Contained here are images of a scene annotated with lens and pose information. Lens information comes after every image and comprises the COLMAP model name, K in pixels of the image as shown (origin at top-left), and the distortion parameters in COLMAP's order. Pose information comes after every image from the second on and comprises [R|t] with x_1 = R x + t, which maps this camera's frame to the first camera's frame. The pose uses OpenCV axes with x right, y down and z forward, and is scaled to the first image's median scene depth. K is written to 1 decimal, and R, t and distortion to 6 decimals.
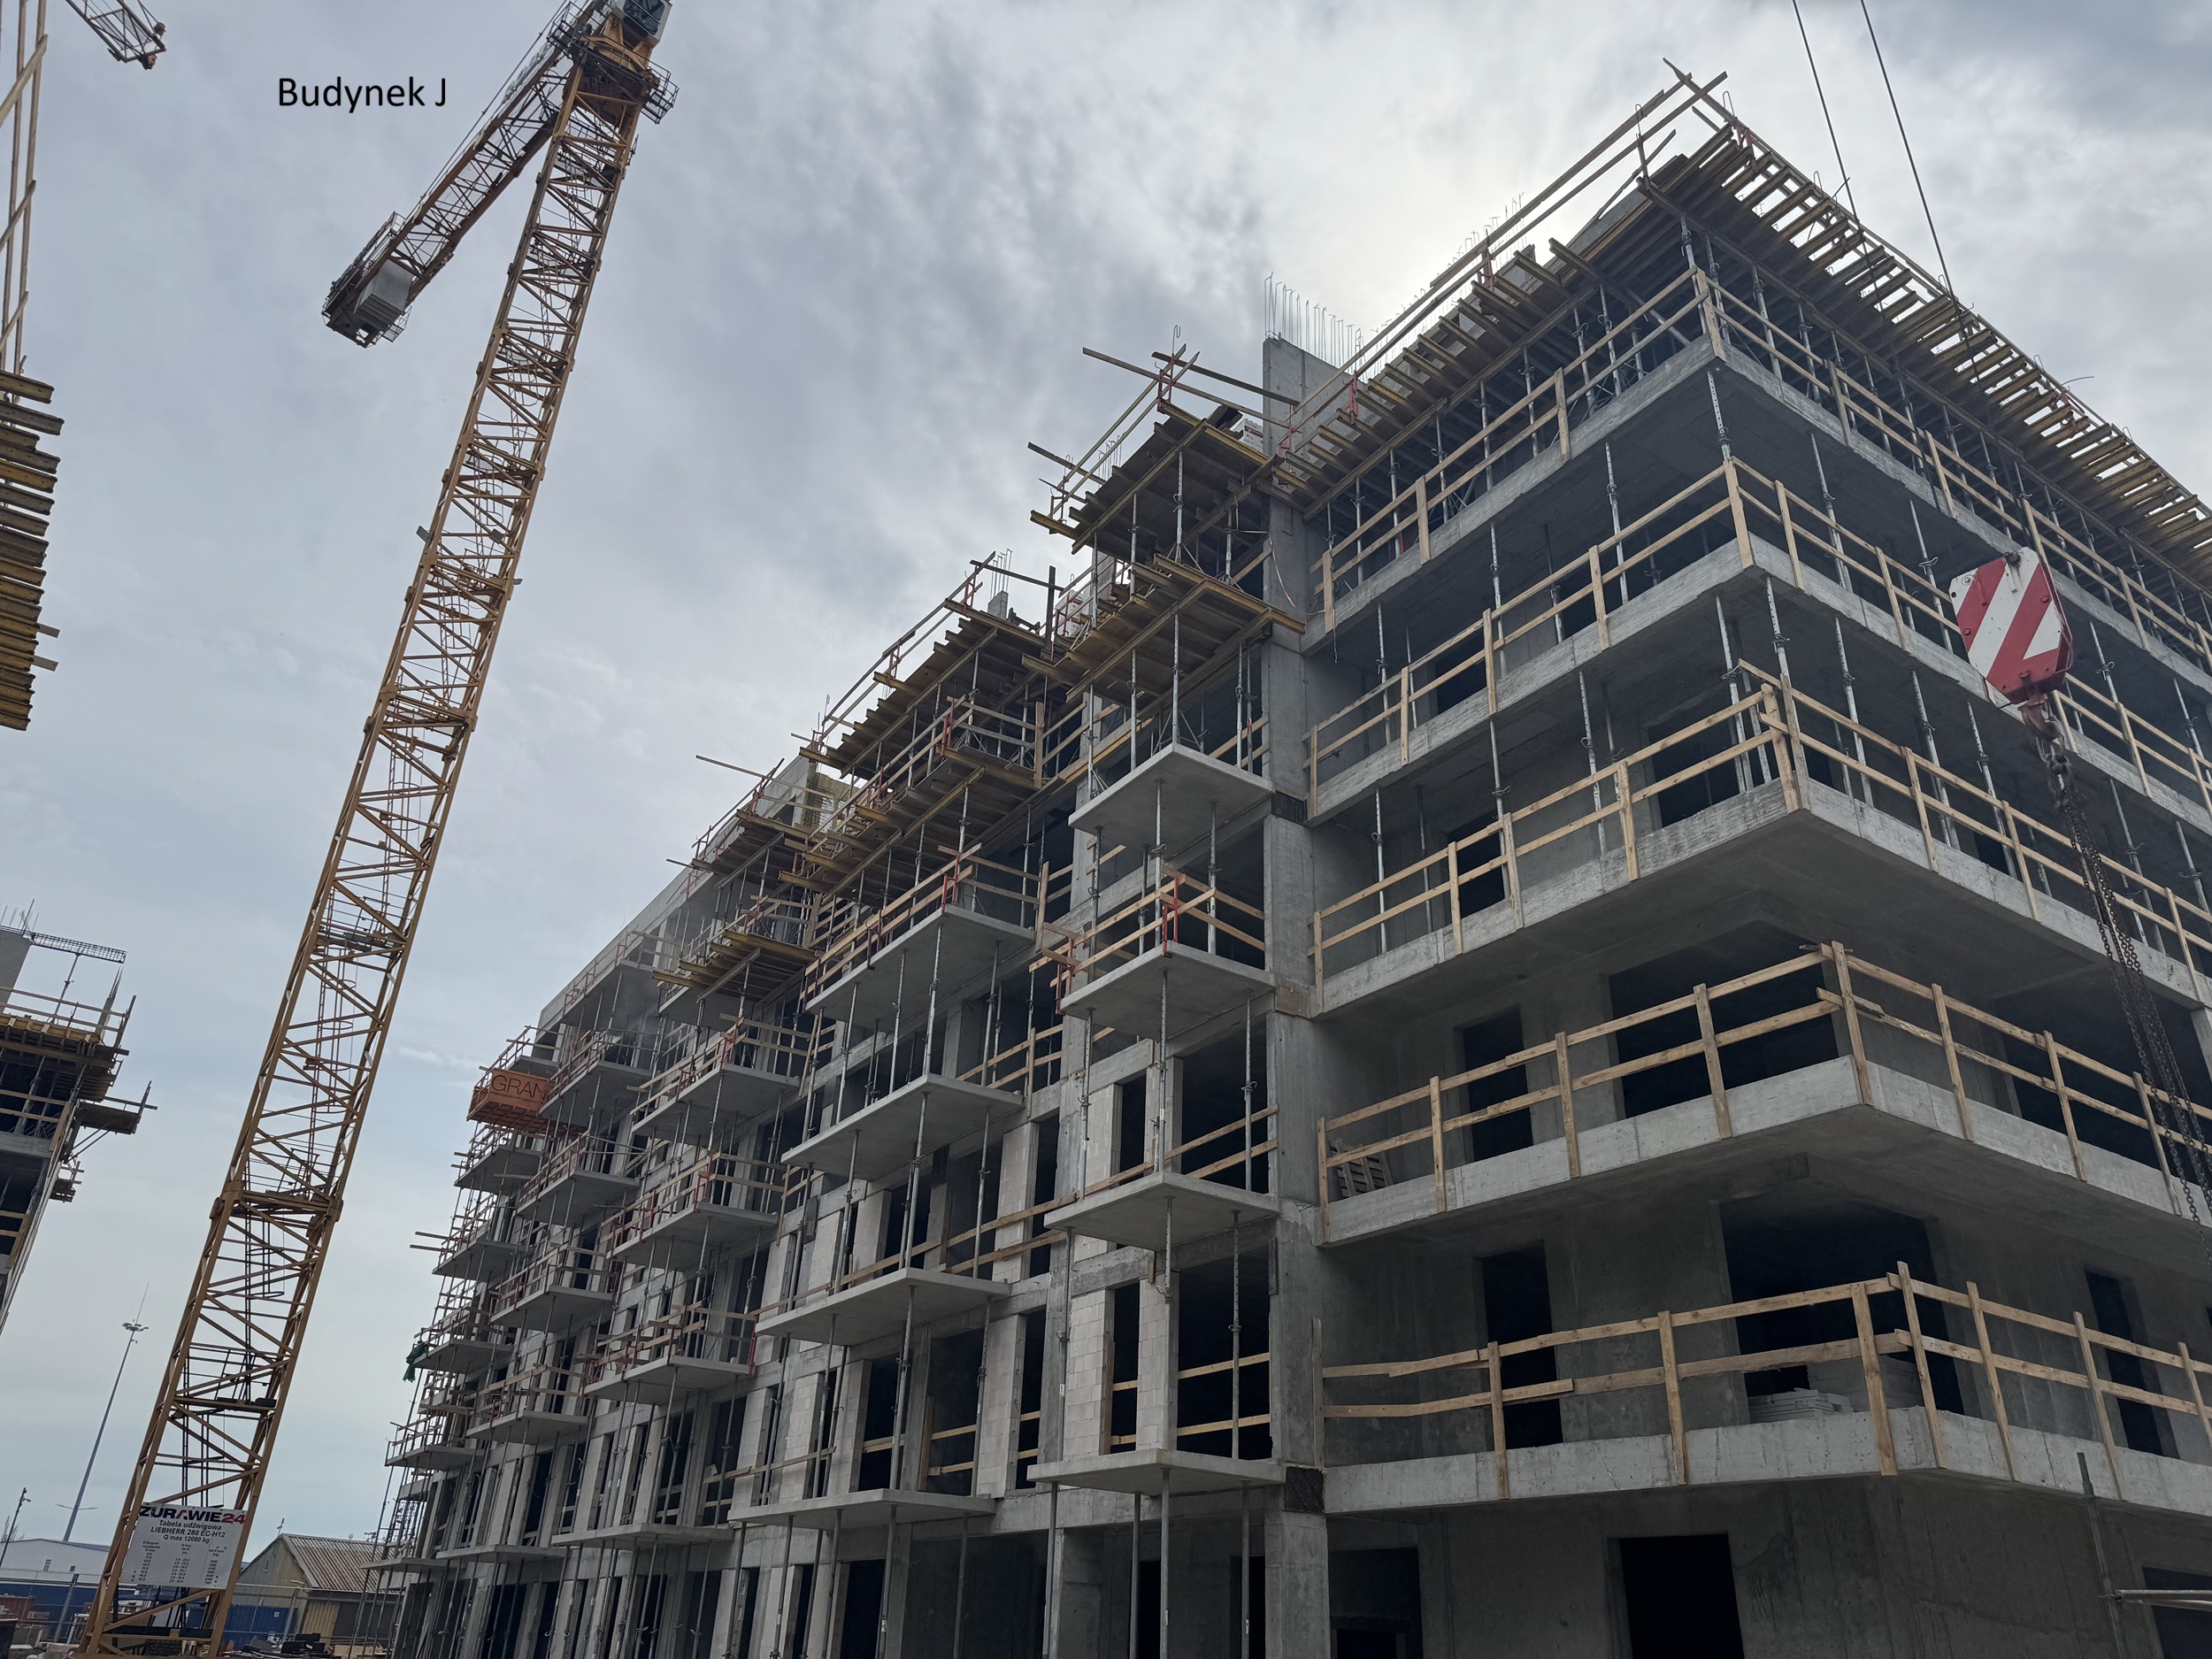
lens RADIAL K [[1544.1, 0, 1103.1], [0, 1544.1, 836.1], [0, 0, 1]] dist [0.001583, 0.002041]
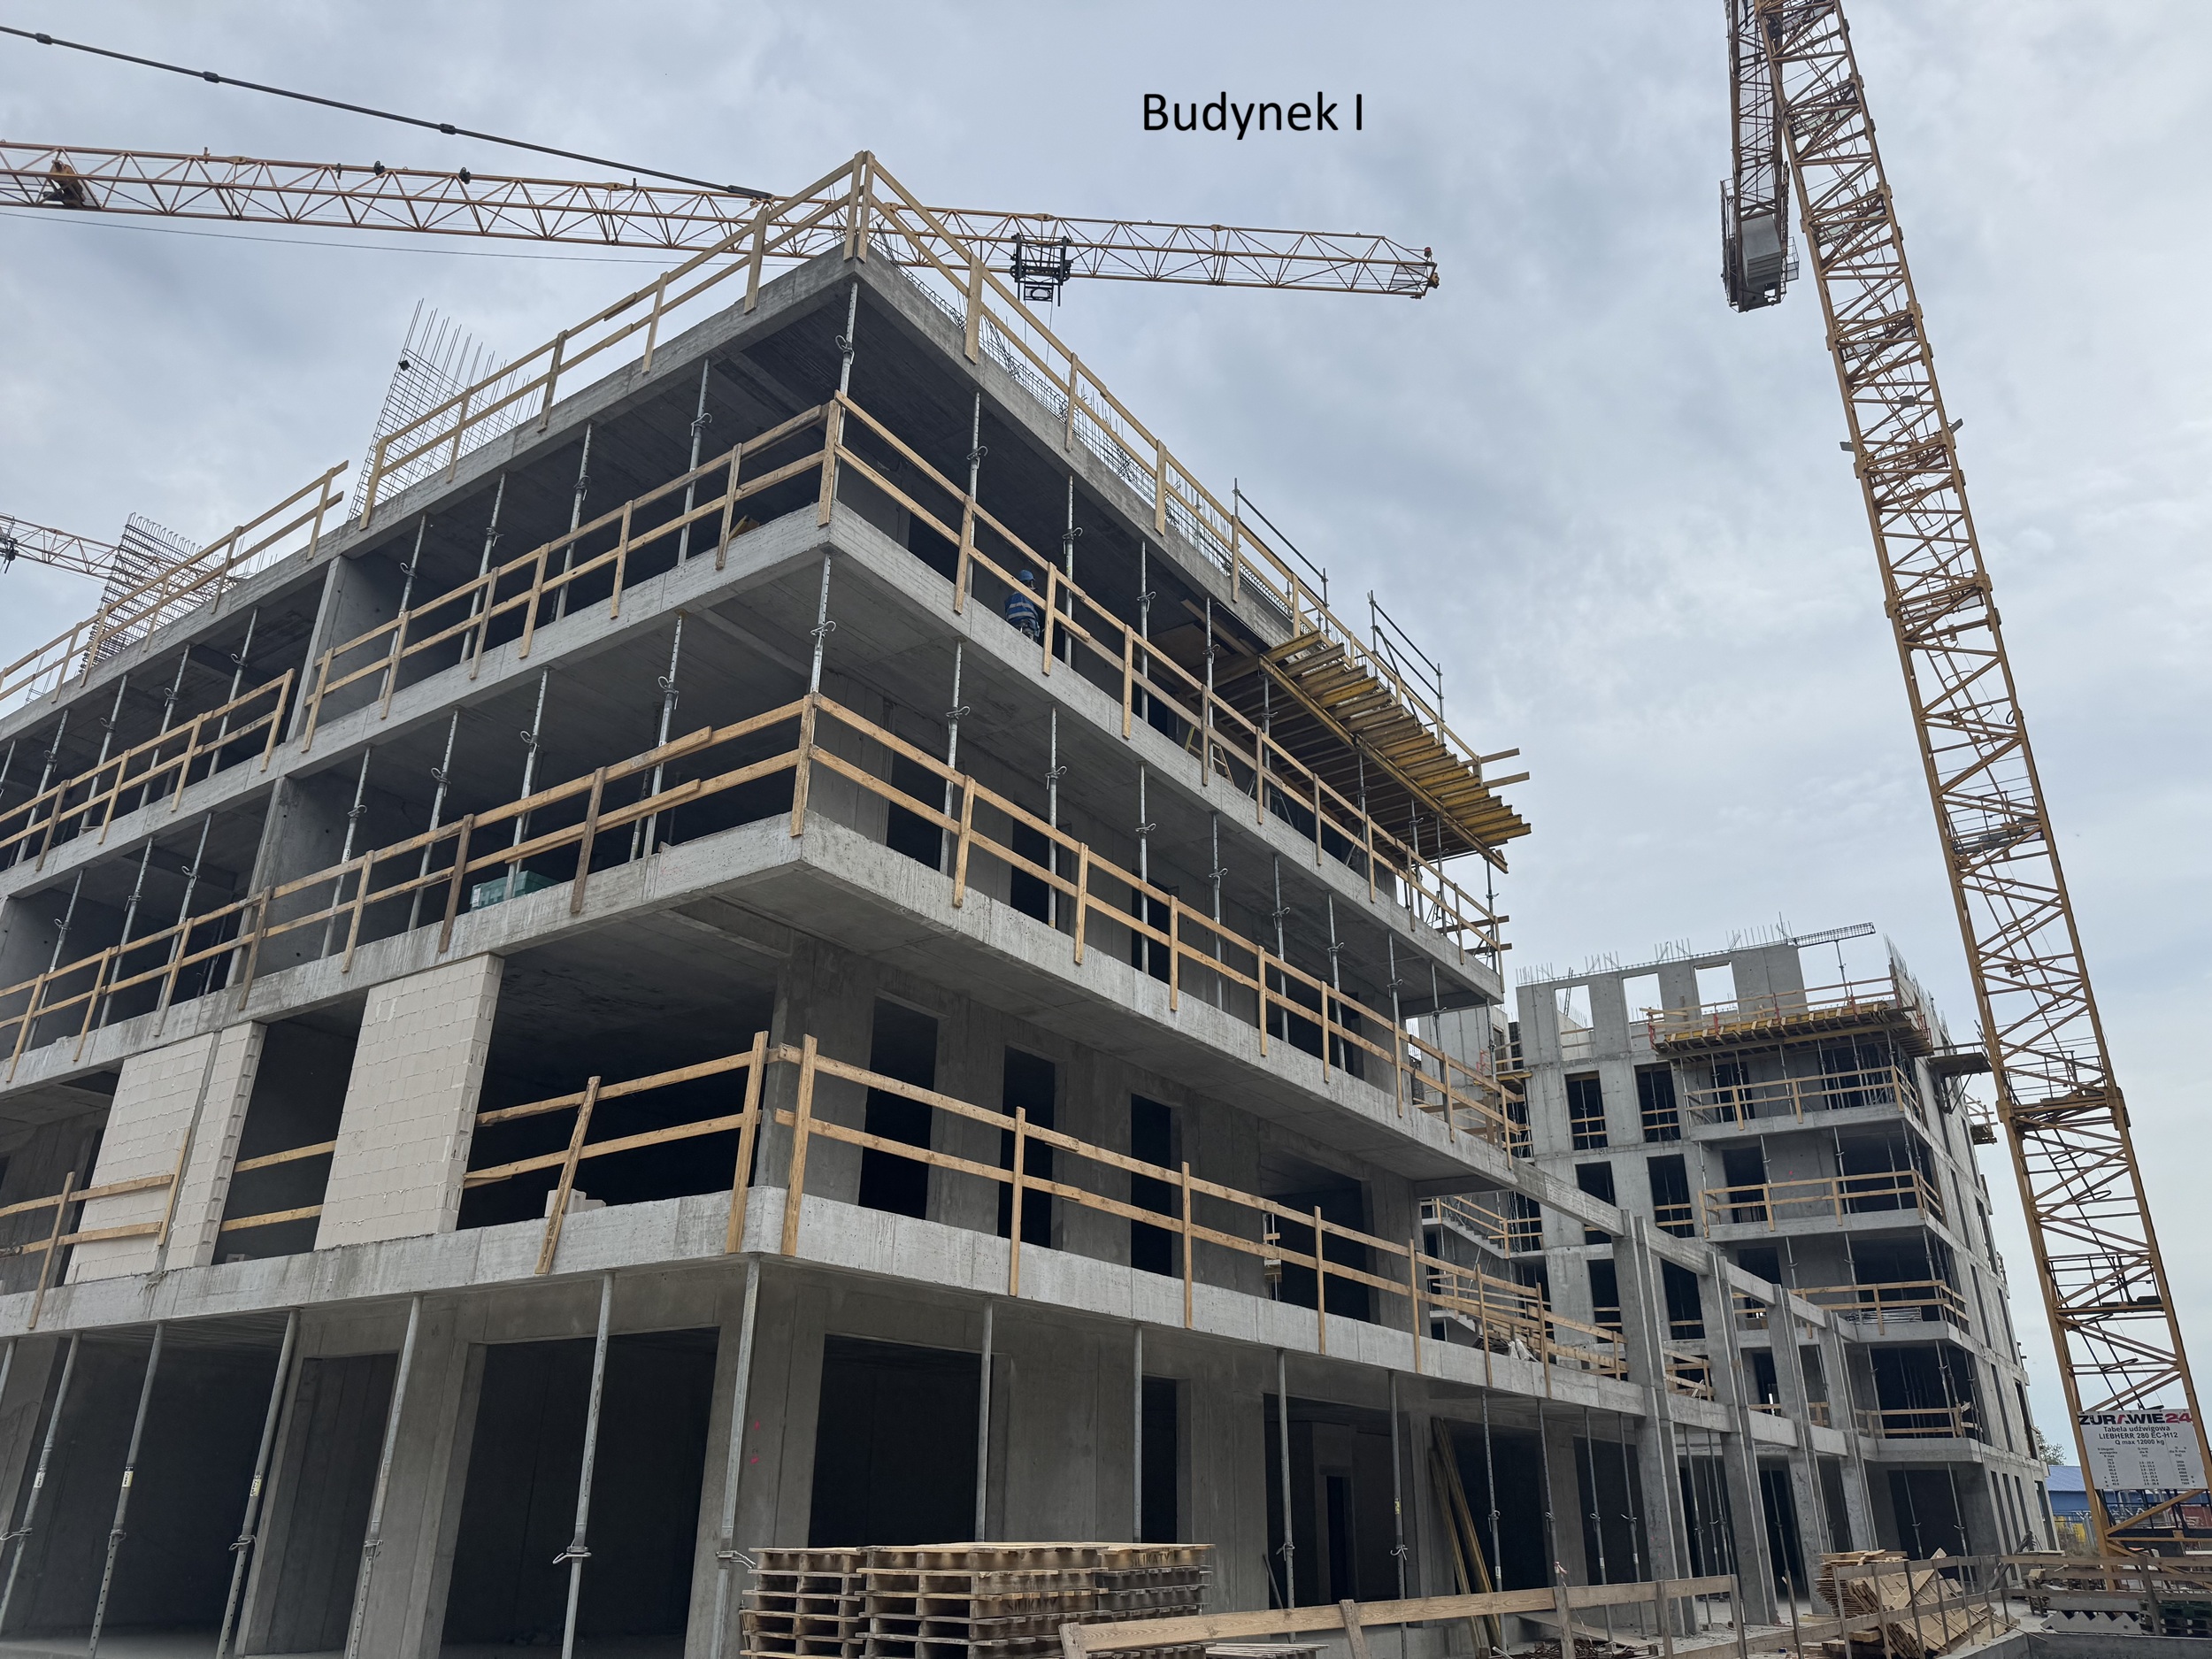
lens RADIAL K [[1544.1, 0, 1102.6], [0, 1544.1, 829.0], [0, 0, 1]] dist [0.001583, 0.002041]
pose [[0.371179, -0.413716, -0.831303, 0.112899], [0.448467, 0.863794, -0.229645, 0.031466], [0.813083, -0.287573, 0.506160, 0.048518]]
